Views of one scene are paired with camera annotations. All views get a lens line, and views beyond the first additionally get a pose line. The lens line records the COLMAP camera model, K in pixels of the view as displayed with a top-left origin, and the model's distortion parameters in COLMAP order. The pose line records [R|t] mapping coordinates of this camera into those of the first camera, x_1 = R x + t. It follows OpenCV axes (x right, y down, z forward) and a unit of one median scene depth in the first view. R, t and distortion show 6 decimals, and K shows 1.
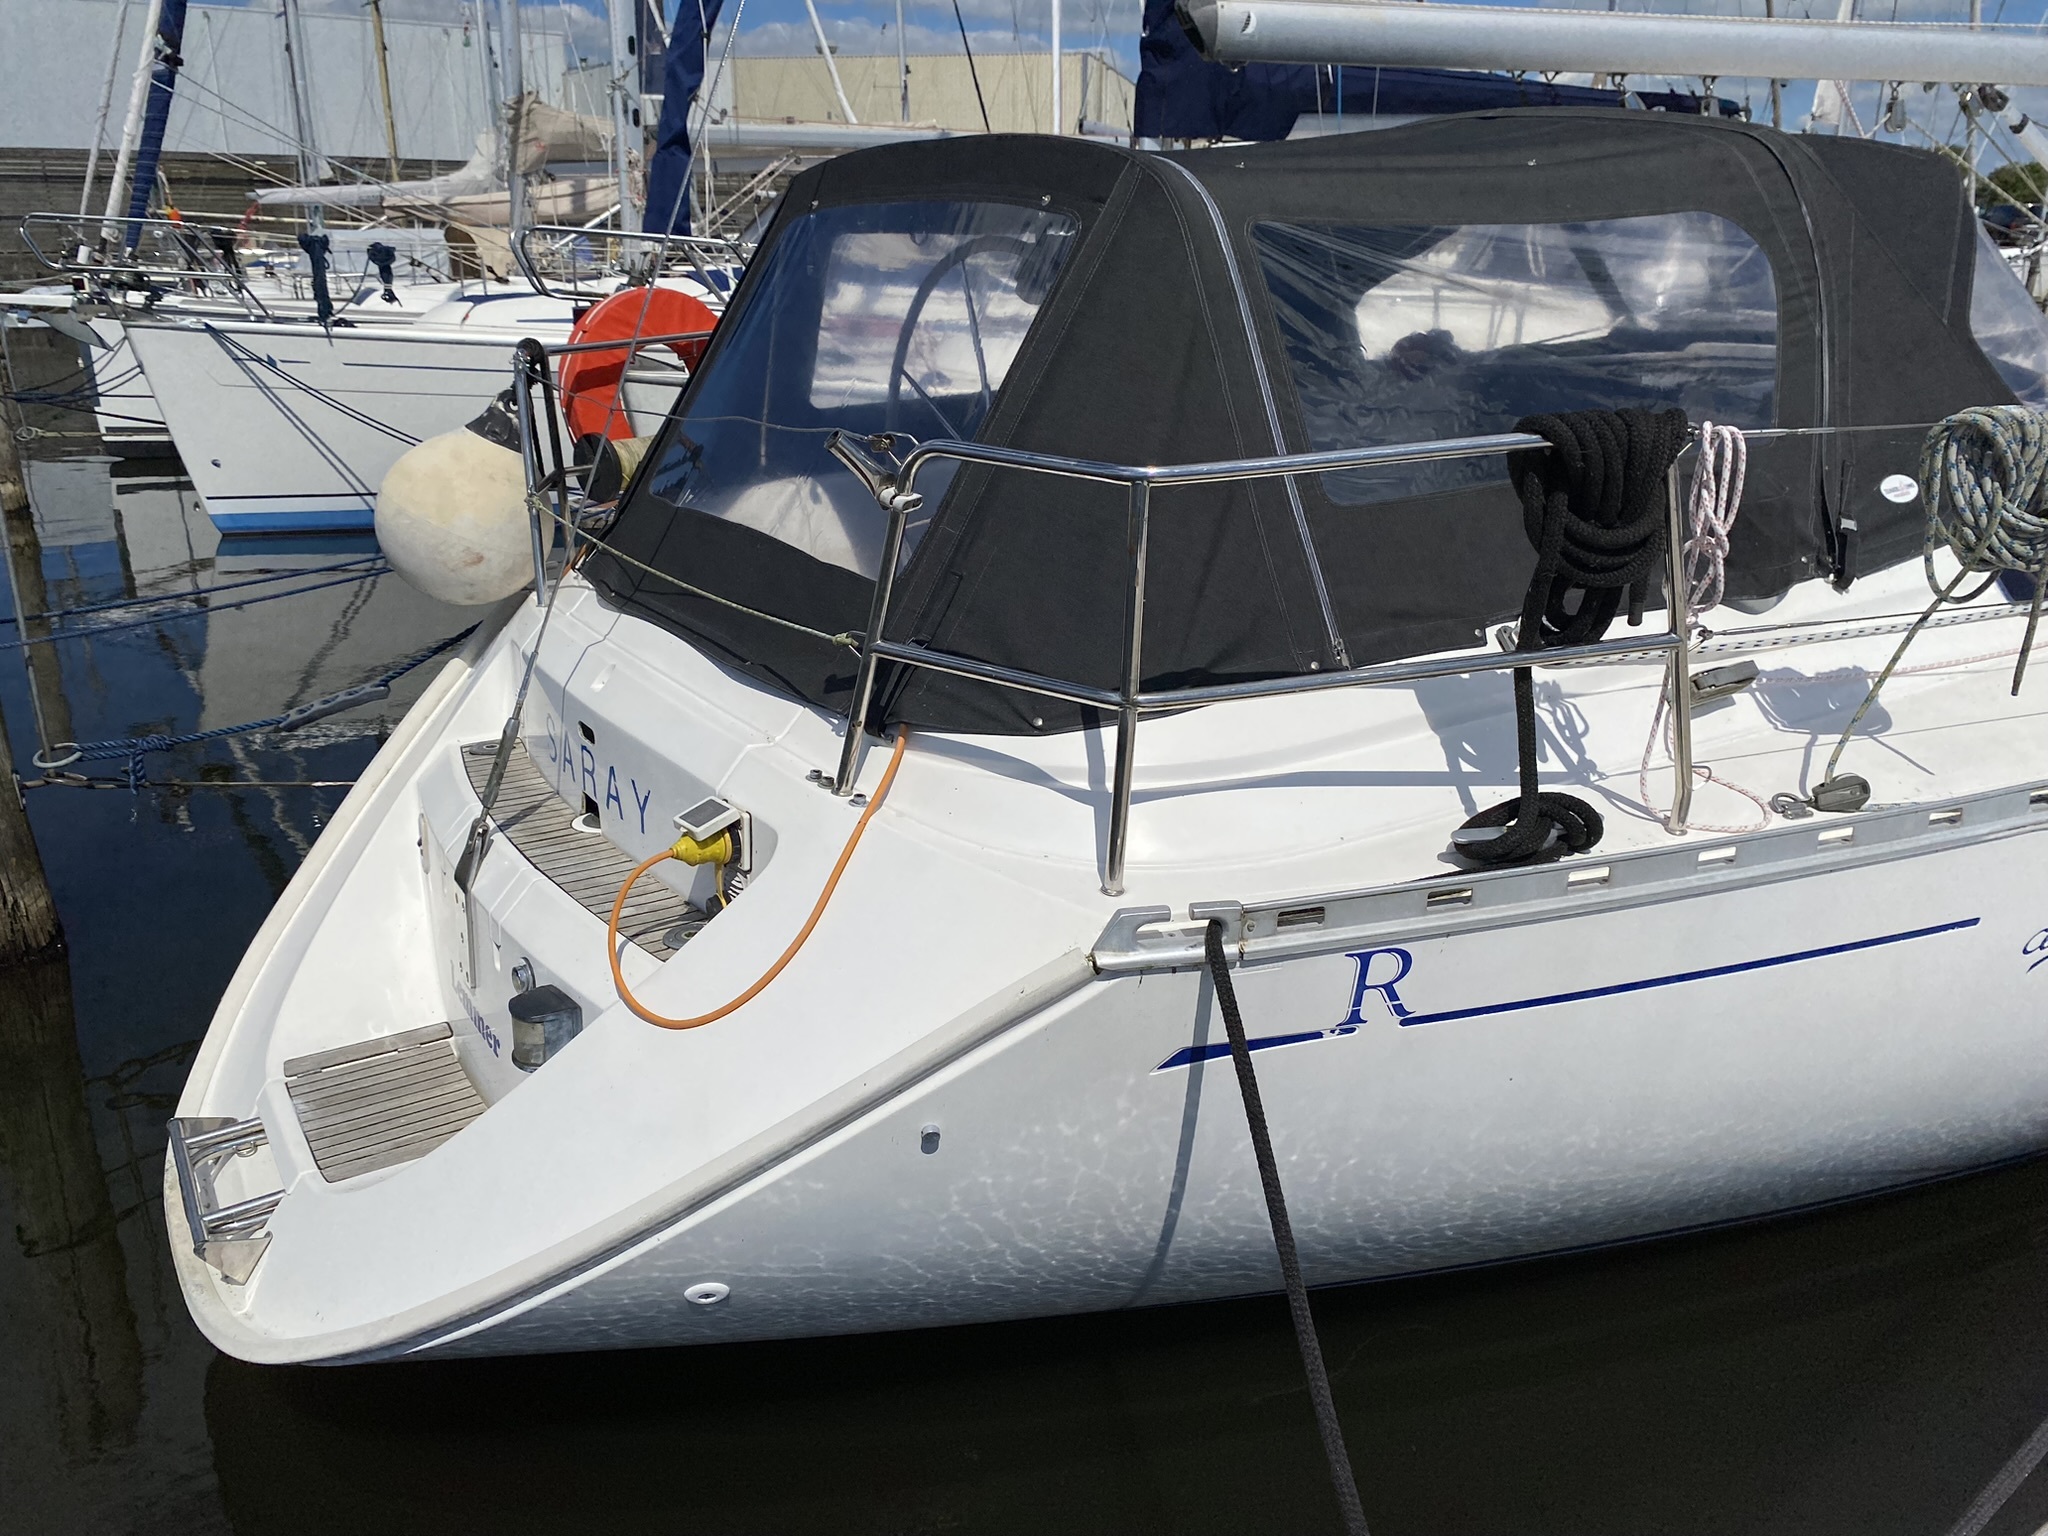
lens RADIAL K [[1580.1, 0, 1024.0], [0, 1580.1, 768.0], [0, 0, 1]] dist [0.058800, -0.081874]
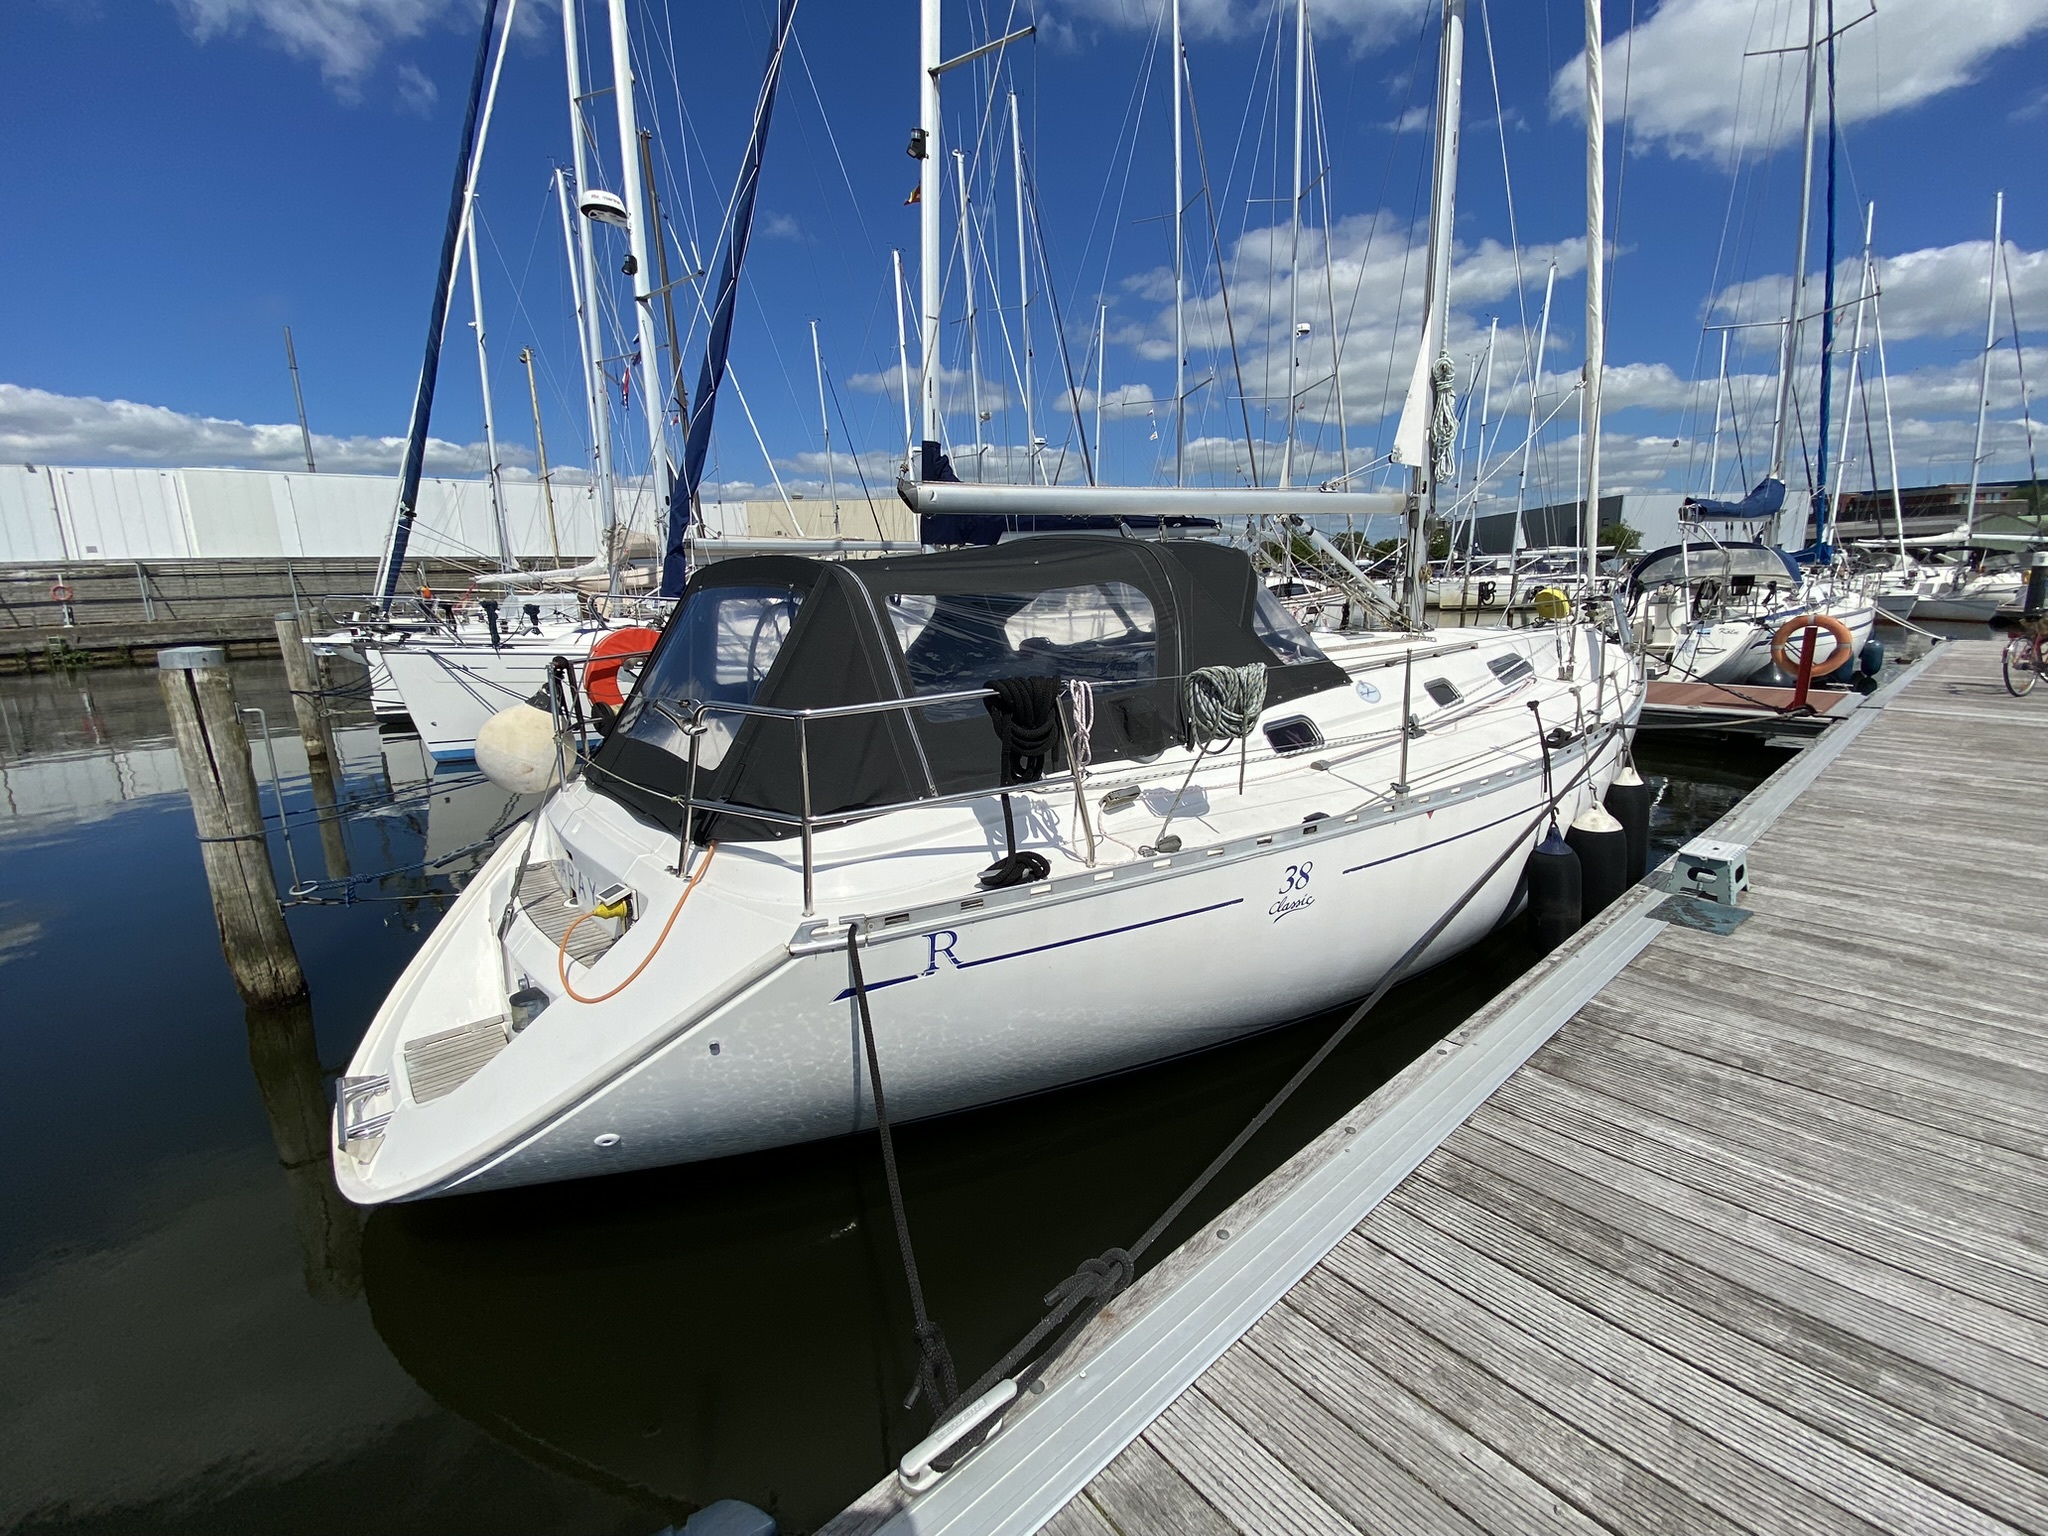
lens RADIAL K [[828.7, 0, 1024.0], [0, 828.7, 768.0], [0, 0, 1]] dist [0.000256, -0.012561]
pose [[0.988917, -0.054106, 0.138263, 0.163234], [0.068591, 0.992392, -0.102244, 0.015517], [-0.131679, 0.110594, 0.985104, -0.097670]]
